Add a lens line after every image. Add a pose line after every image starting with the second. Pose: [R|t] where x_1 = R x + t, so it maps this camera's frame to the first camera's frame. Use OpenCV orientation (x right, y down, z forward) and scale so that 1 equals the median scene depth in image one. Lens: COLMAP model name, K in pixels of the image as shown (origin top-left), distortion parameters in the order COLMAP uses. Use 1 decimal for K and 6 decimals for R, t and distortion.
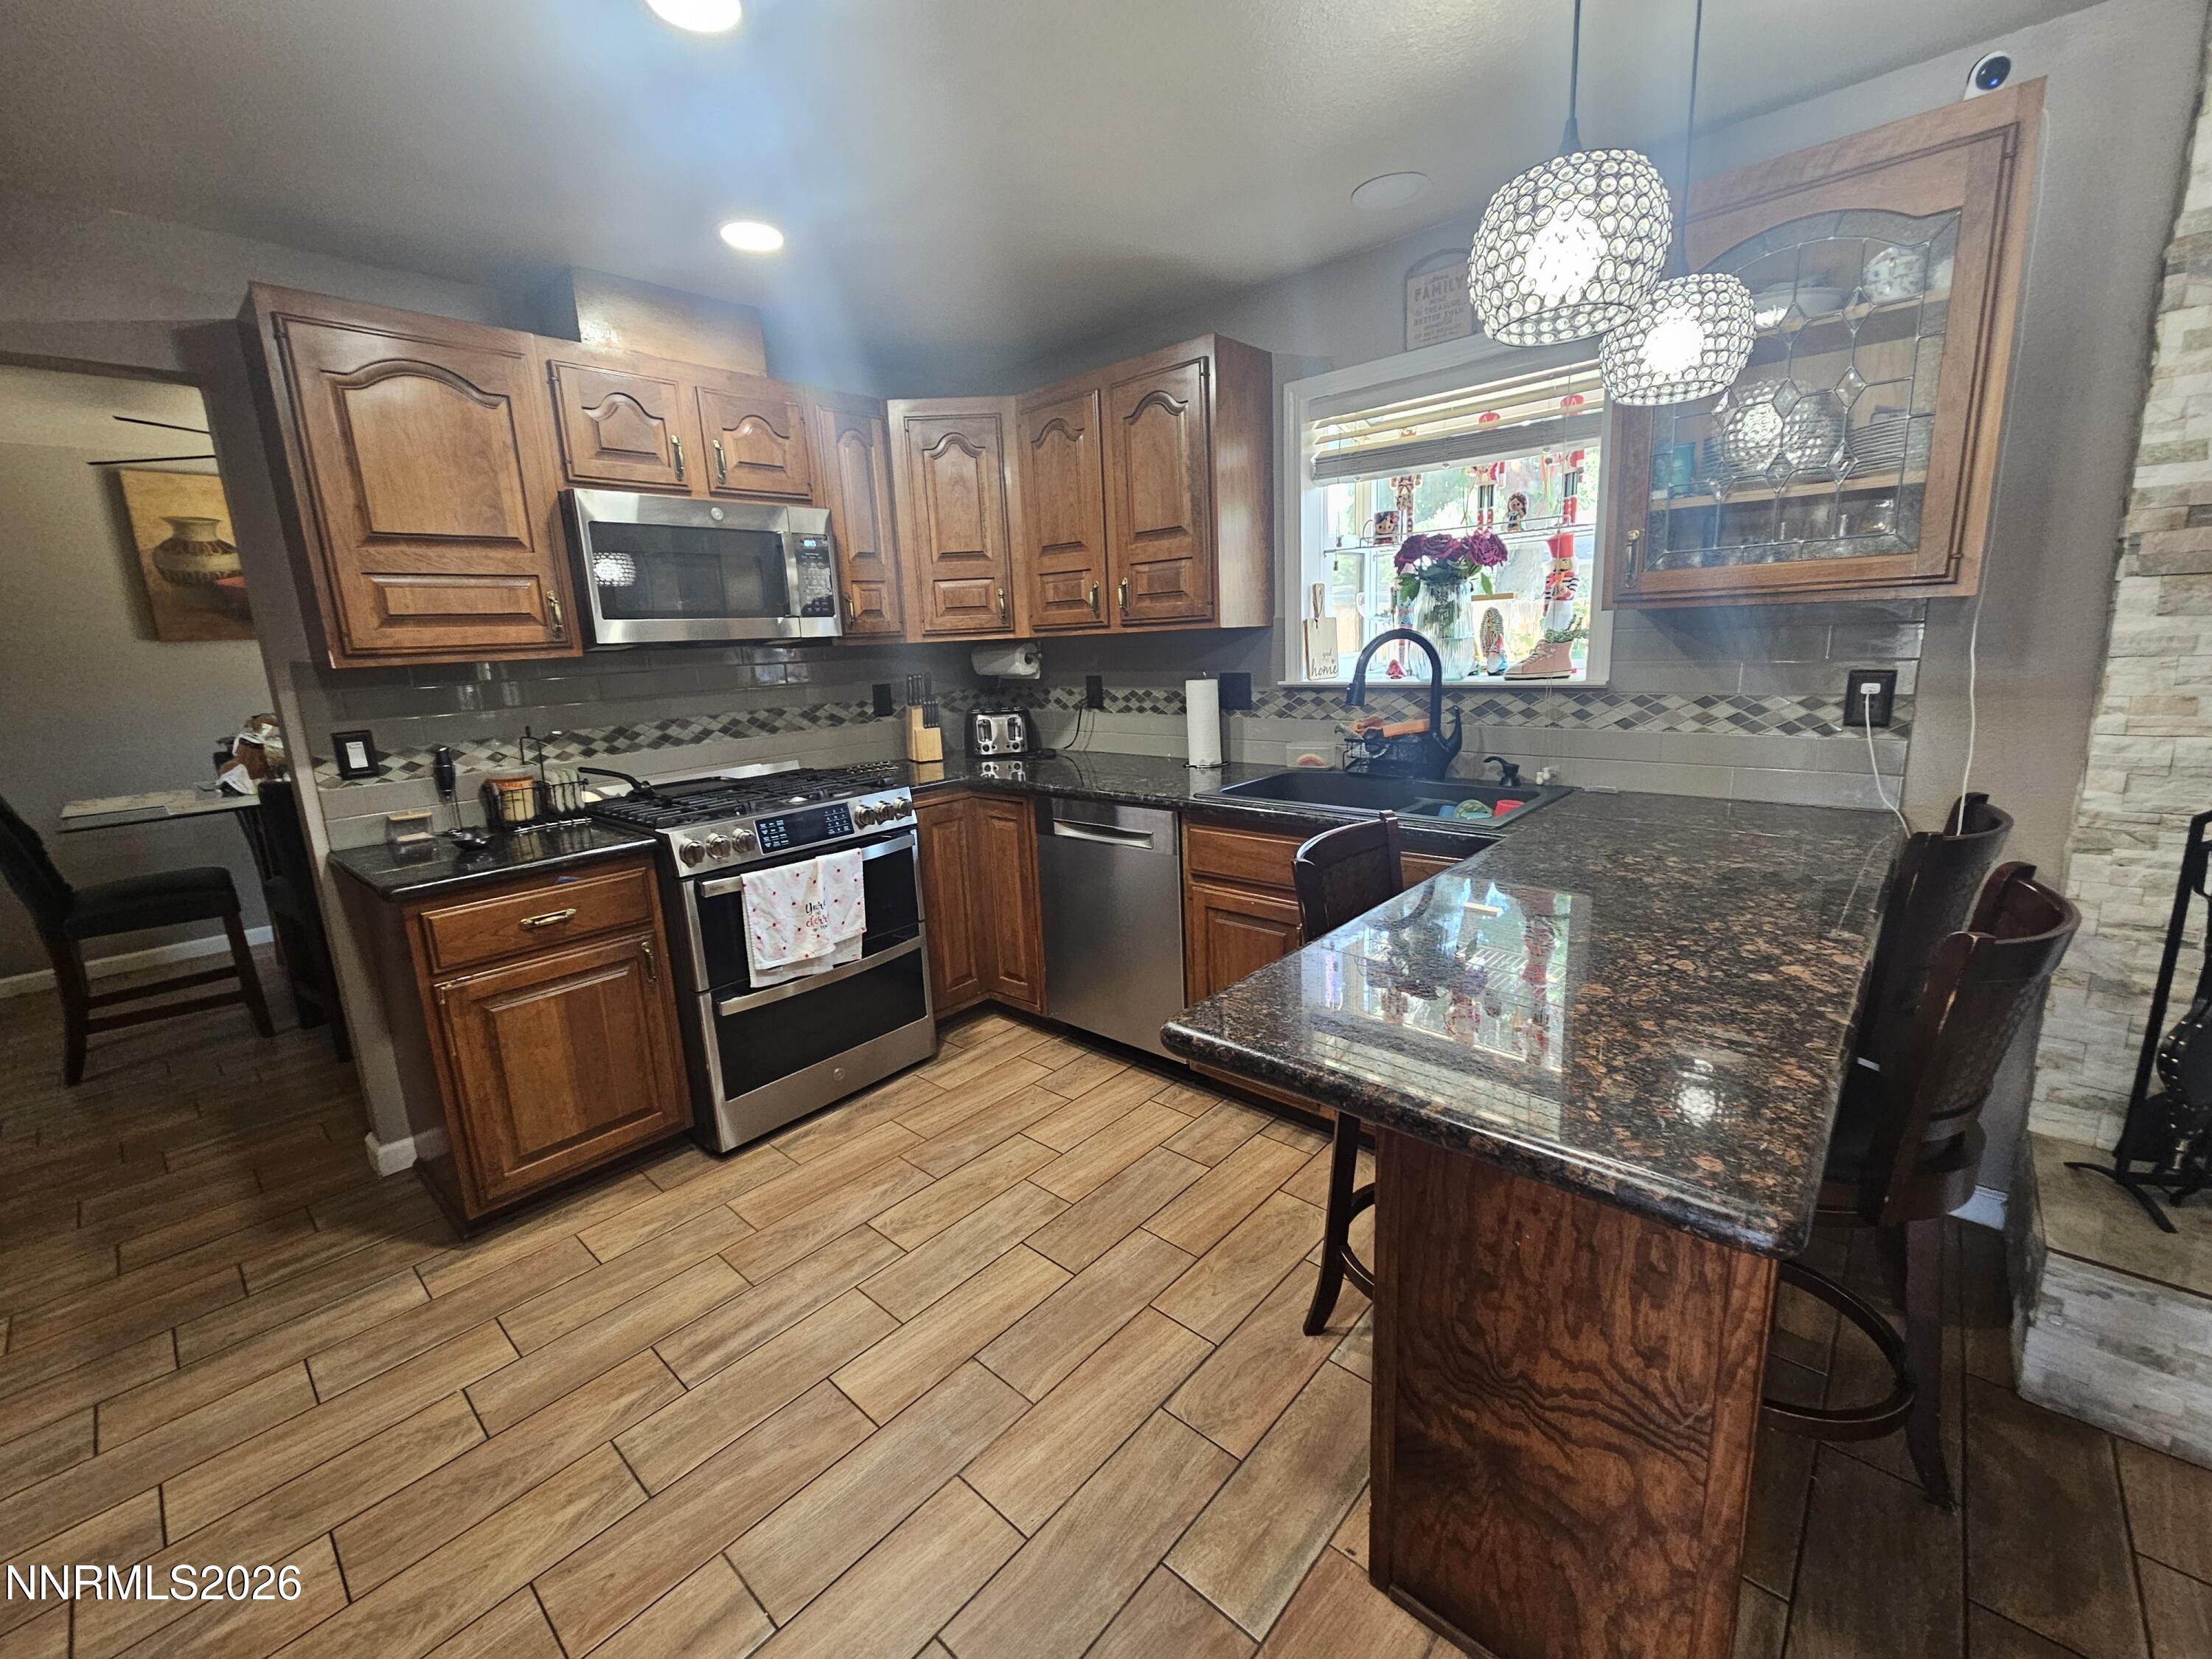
lens RADIAL K [[914.8, 0, 1111.4], [0, 914.8, 822.5], [0, 0, 1]] dist [-0.001332, 0.000364]
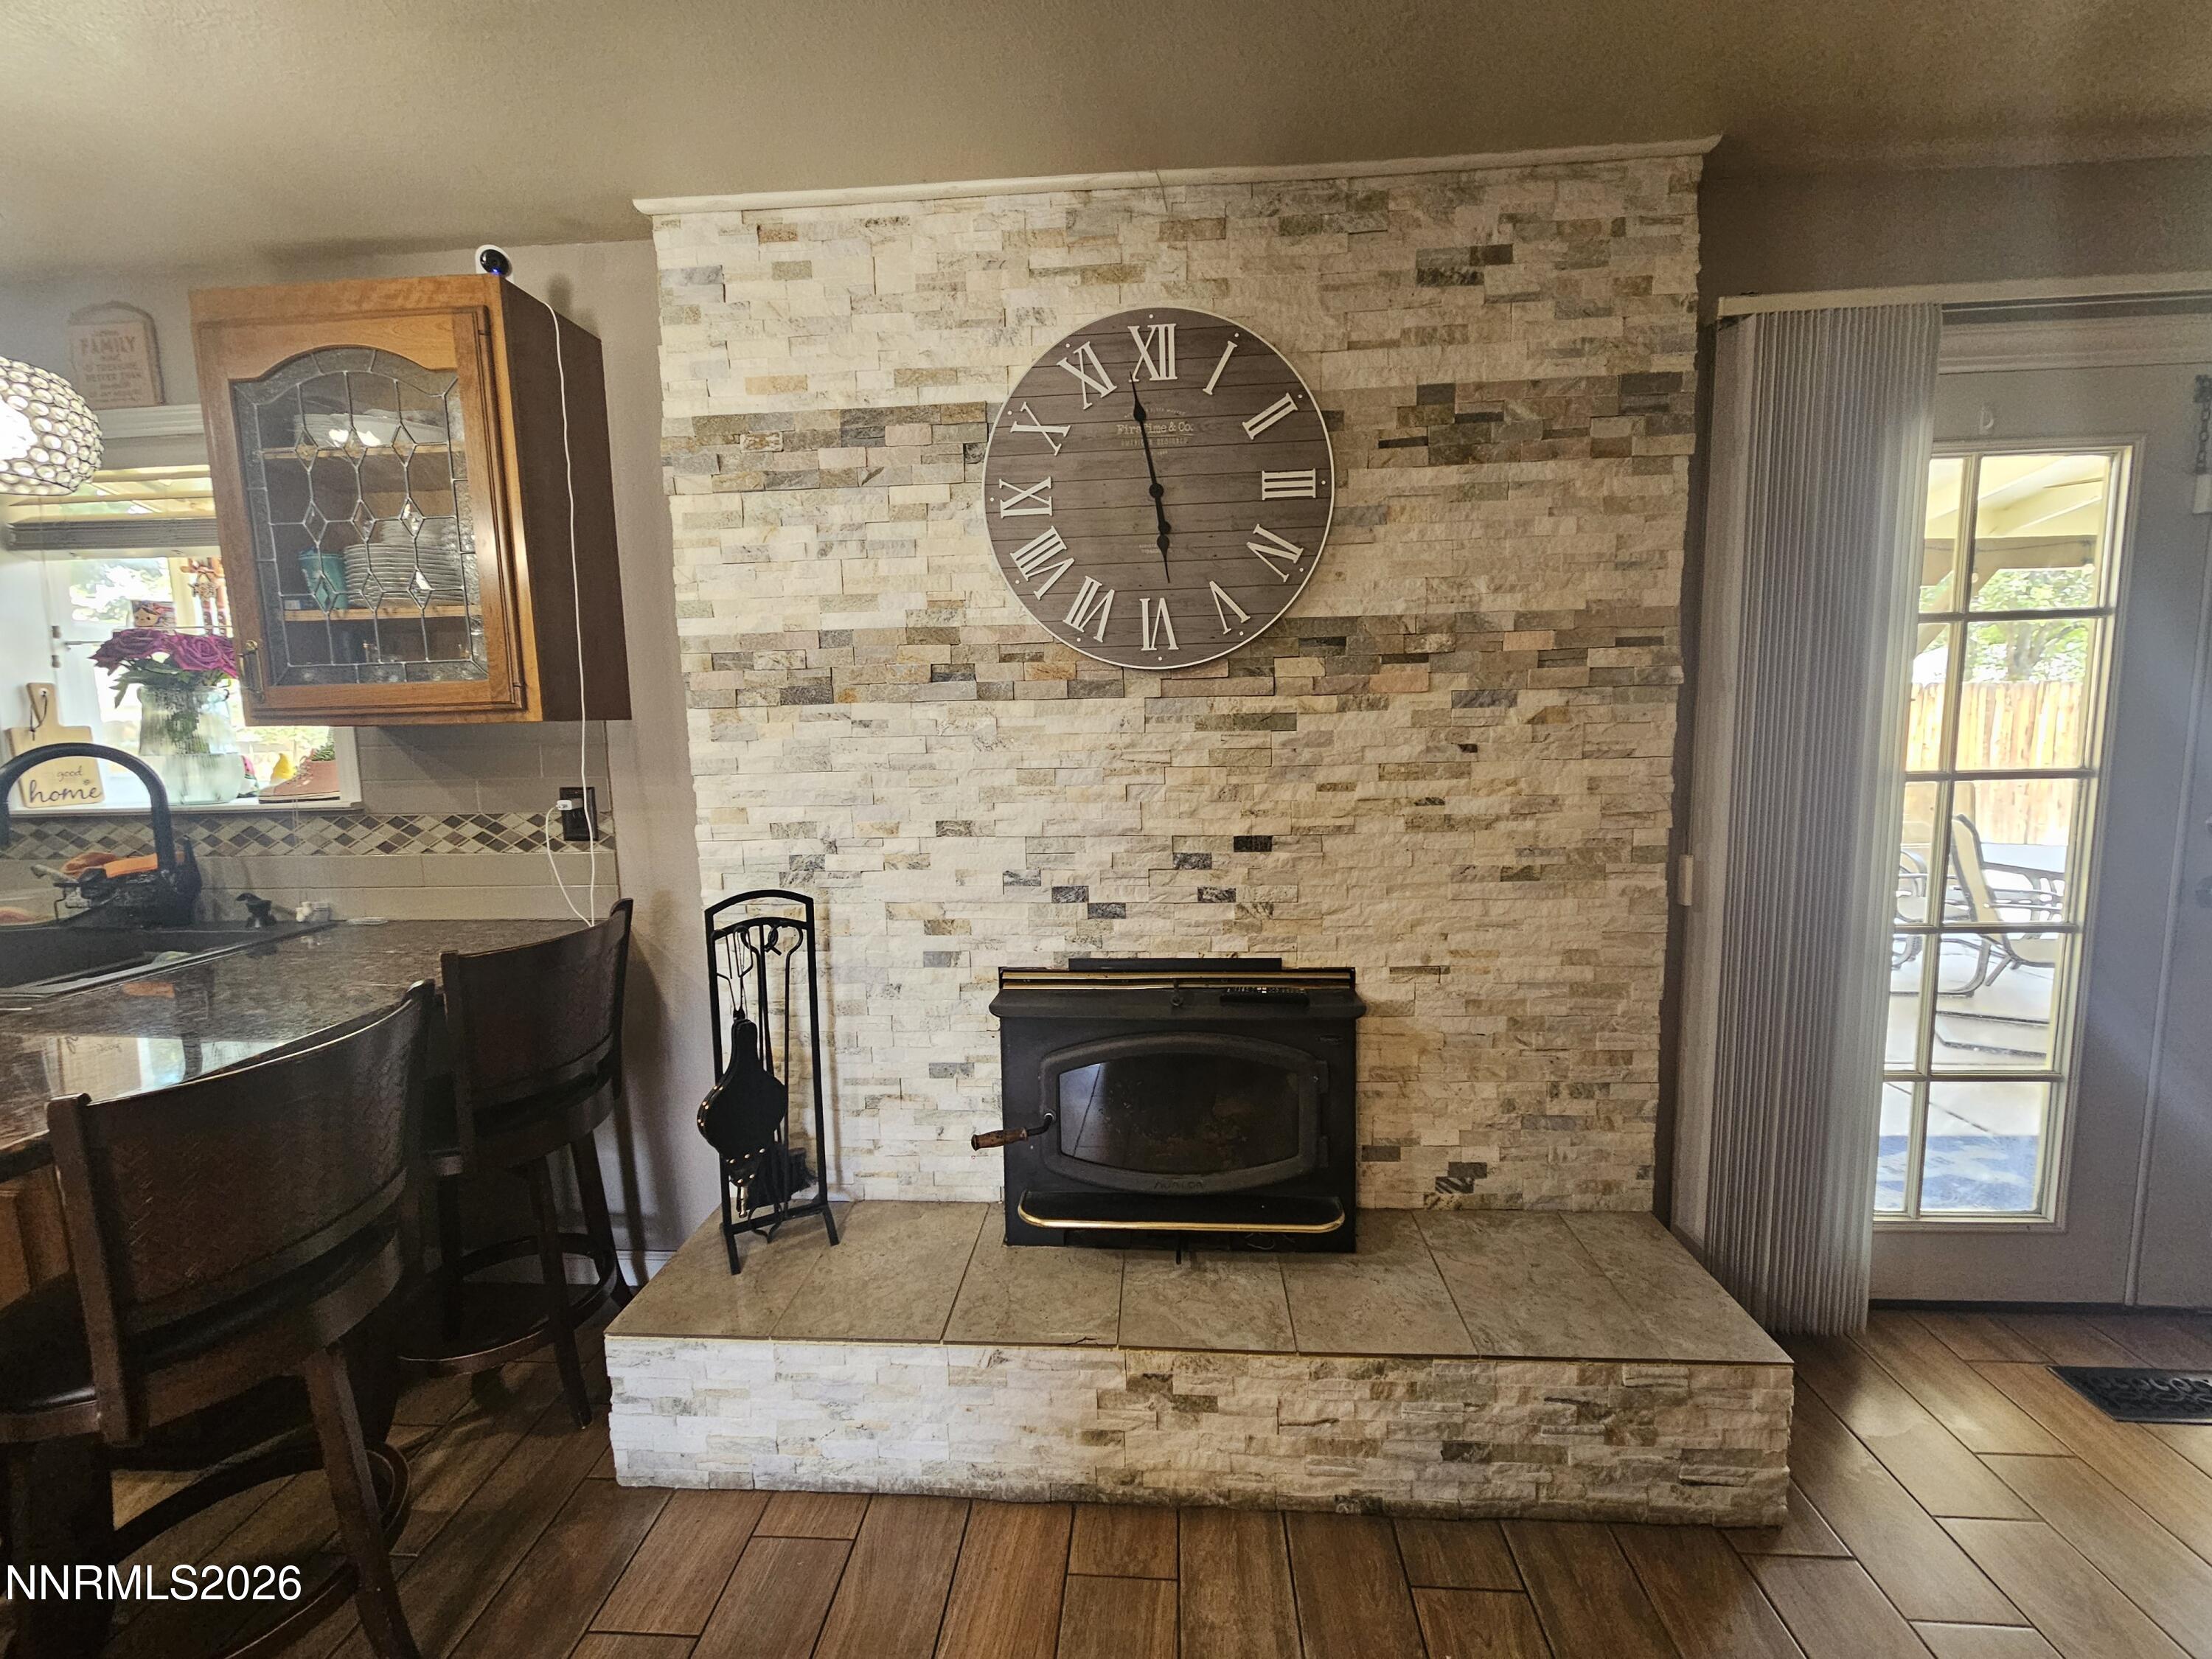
lens RADIAL K [[914.8, 0, 1116.1], [0, 914.8, 821.8], [0, 0, 1]] dist [-0.001332, 0.000364]
pose [[0.782774, -0.043868, 0.620758, 0.518709], [0.115314, 0.990462, -0.075416, 0.018643], [-0.611529, 0.130616, 0.780367, -0.155660]]
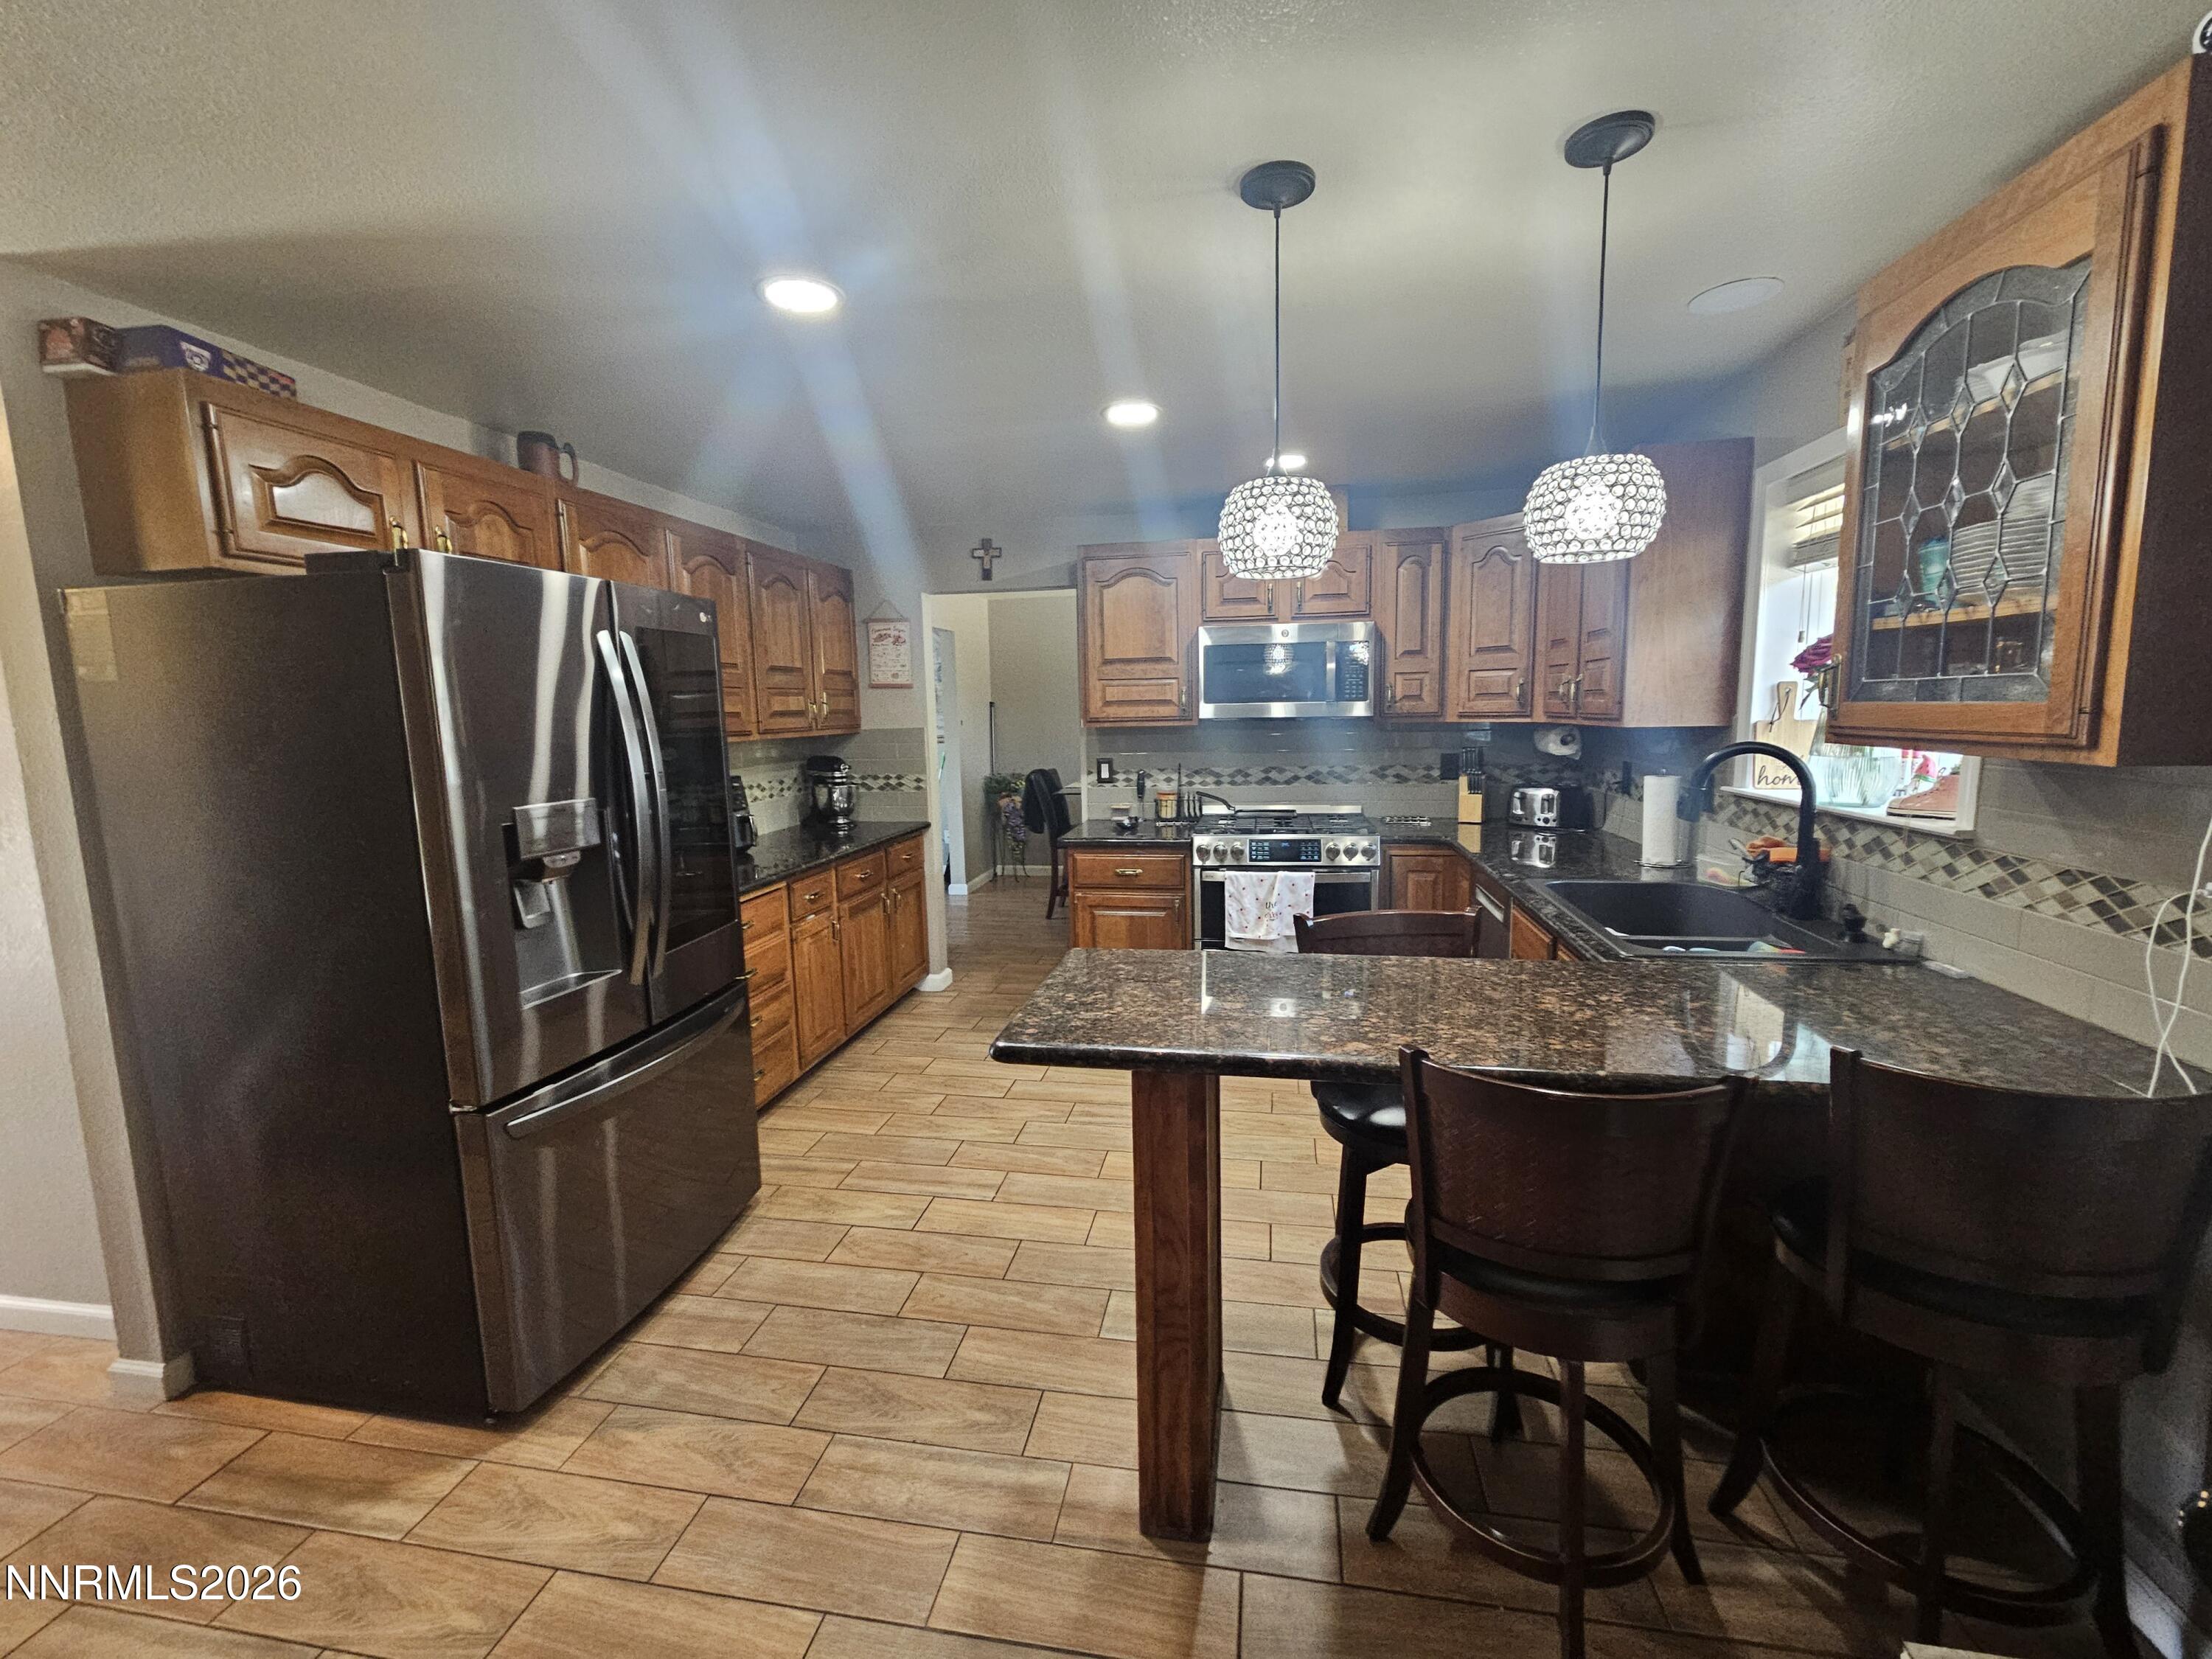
lens RADIAL K [[914.8, 0, 1097.9], [0, 914.8, 821.4], [0, 0, 1]] dist [-0.001332, 0.000364]
pose [[0.519634, 0.141050, -0.842666, 0.736853], [-0.174638, 0.982990, 0.056847, -0.072390], [0.836351, 0.117622, 0.535428, -0.012403]]
